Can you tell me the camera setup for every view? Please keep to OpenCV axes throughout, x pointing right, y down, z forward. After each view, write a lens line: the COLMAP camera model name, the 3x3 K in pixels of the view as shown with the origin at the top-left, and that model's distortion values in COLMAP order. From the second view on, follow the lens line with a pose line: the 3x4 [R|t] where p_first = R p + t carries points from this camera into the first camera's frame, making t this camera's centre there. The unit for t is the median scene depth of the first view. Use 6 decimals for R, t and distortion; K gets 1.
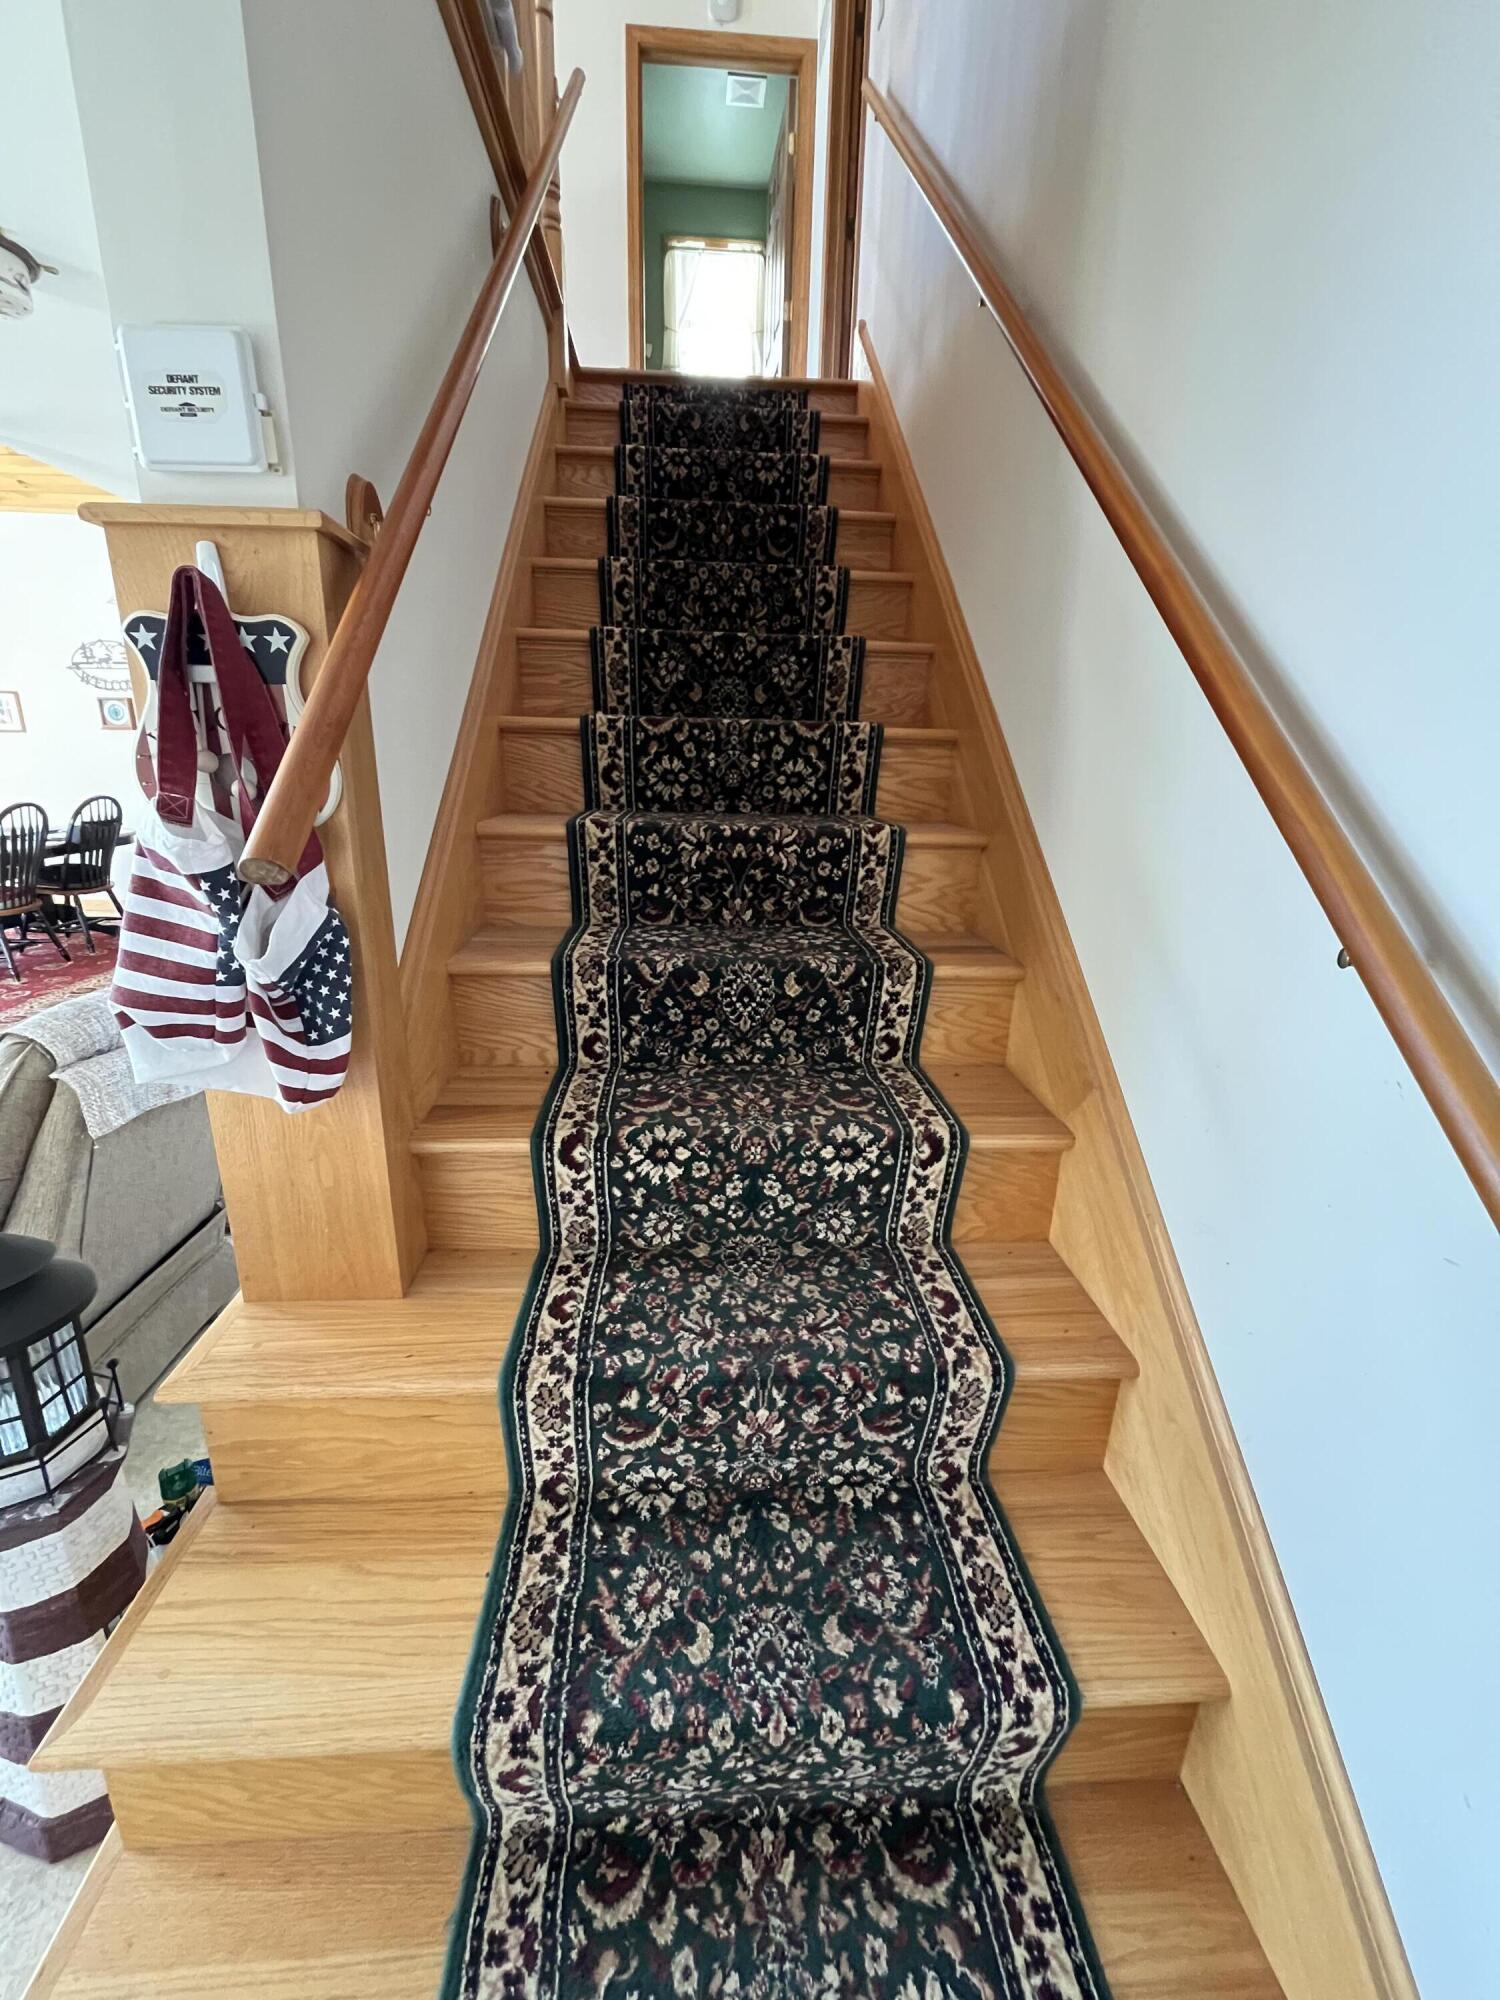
lens RADIAL K [[804.1, 0, 748.2], [0, 804.1, 988.3], [0, 0, 1]] dist [-0.005788, 0.000077]
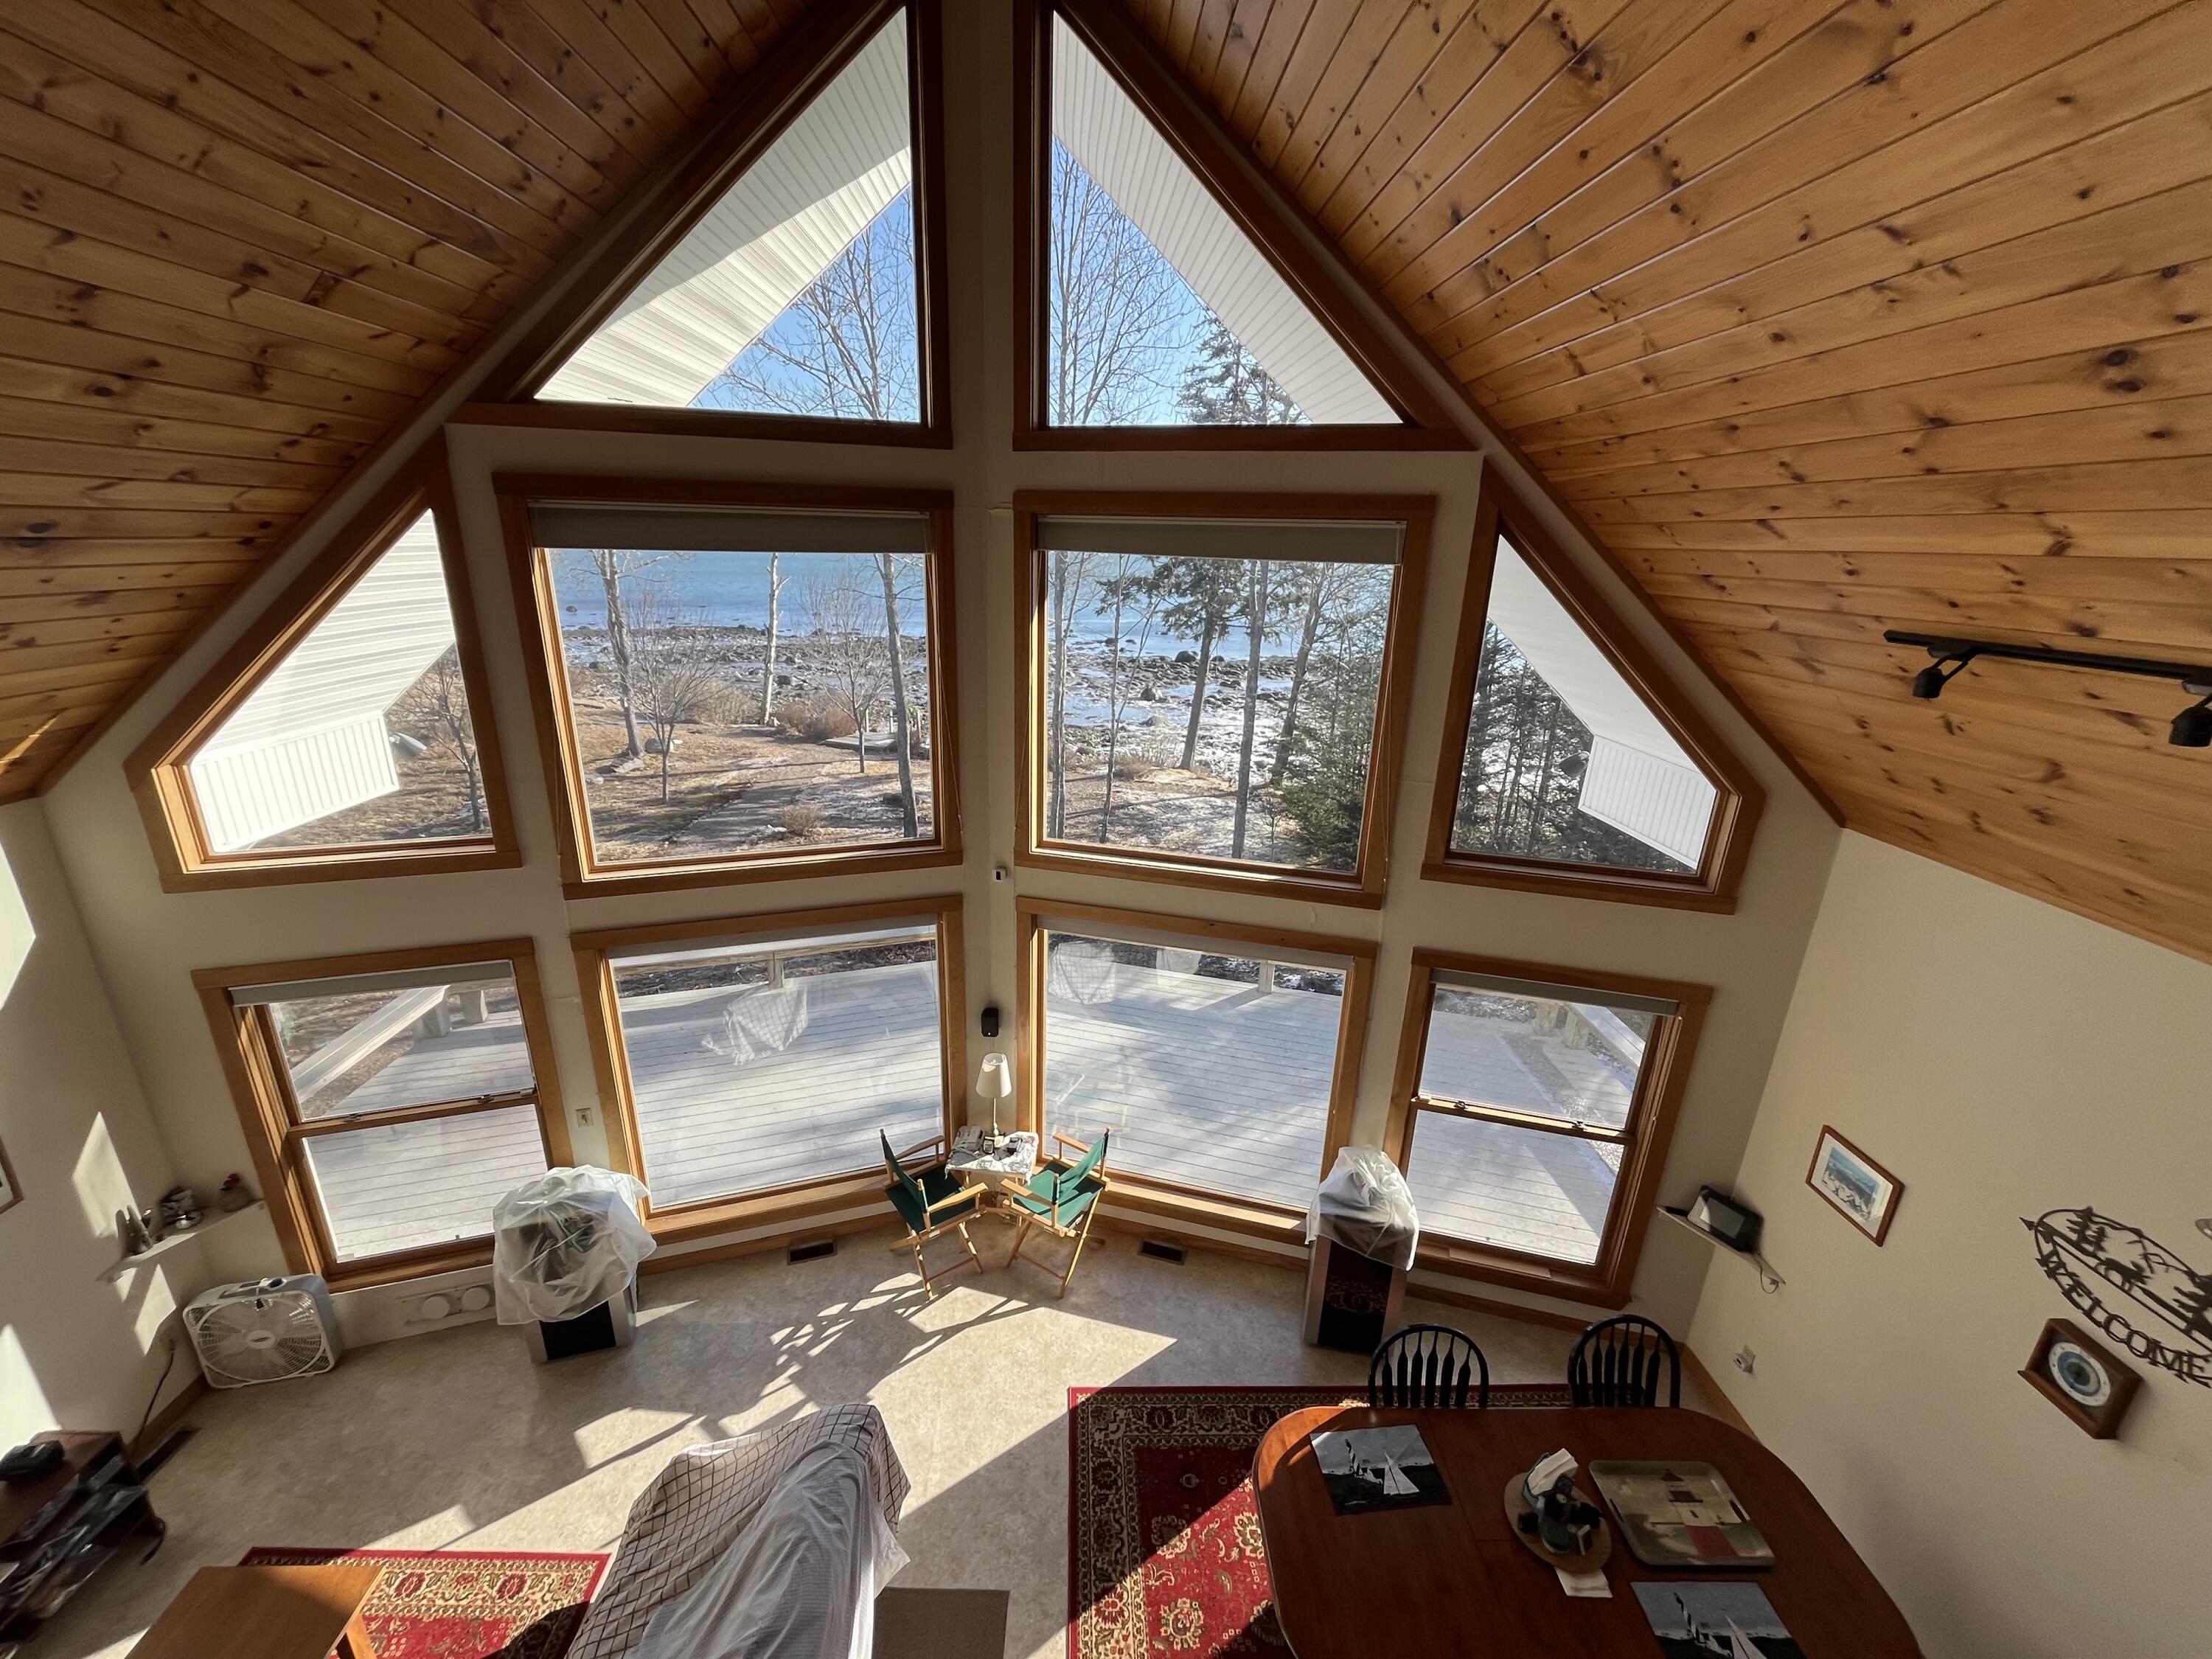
lens RADIAL K [[889.4, 0, 1089.0], [0, 889.4, 832.9], [0, 0, 1]] dist [-0.005788, 0.000077]
pose [[-0.045453, 0.281671, -0.958434, -0.431747], [-0.311487, 0.907597, 0.281503, -0.600305], [0.949163, 0.311335, 0.046484, 0.428858]]
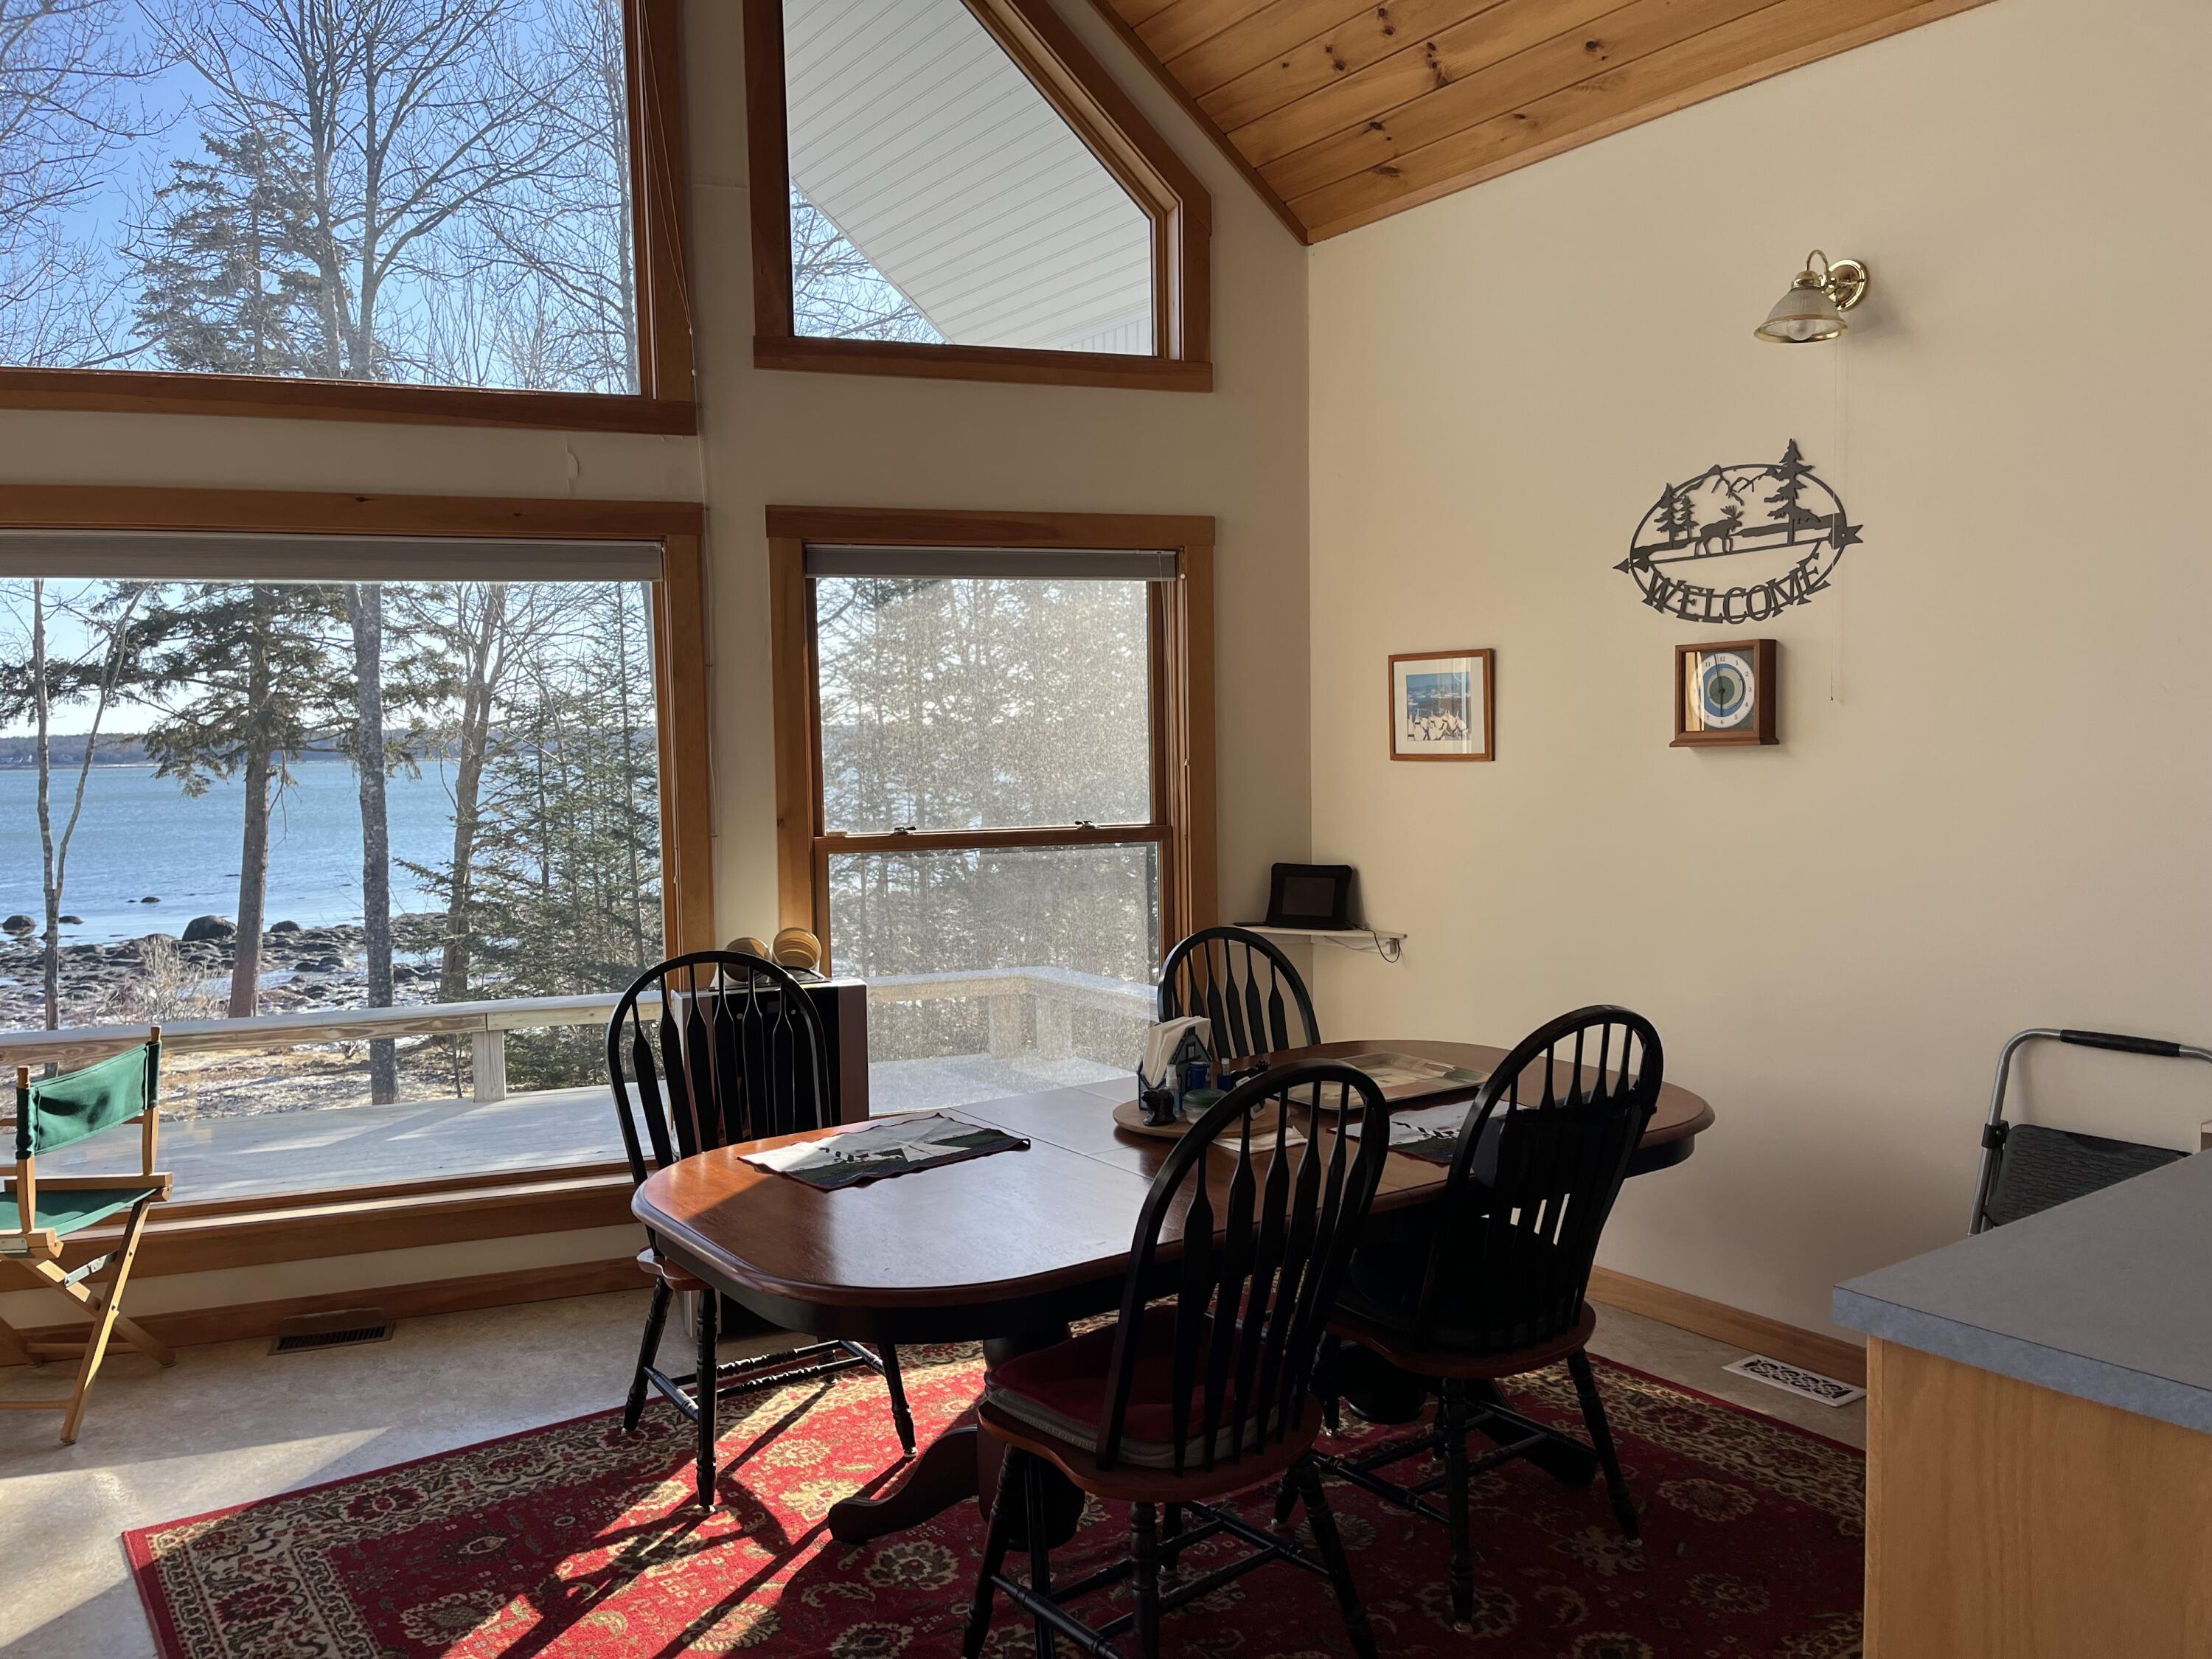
lens RADIAL K [[1677.7, 0, 1101.4], [0, 1677.7, 842.0], [0, 0, 1]] dist [0.034641, -0.025888]
pose [[0.526001, 0.014795, -0.850355, -0.391285], [-0.211385, 0.970748, -0.113865, -0.175889], [0.823796, 0.239645, 0.513742, 0.521066]]
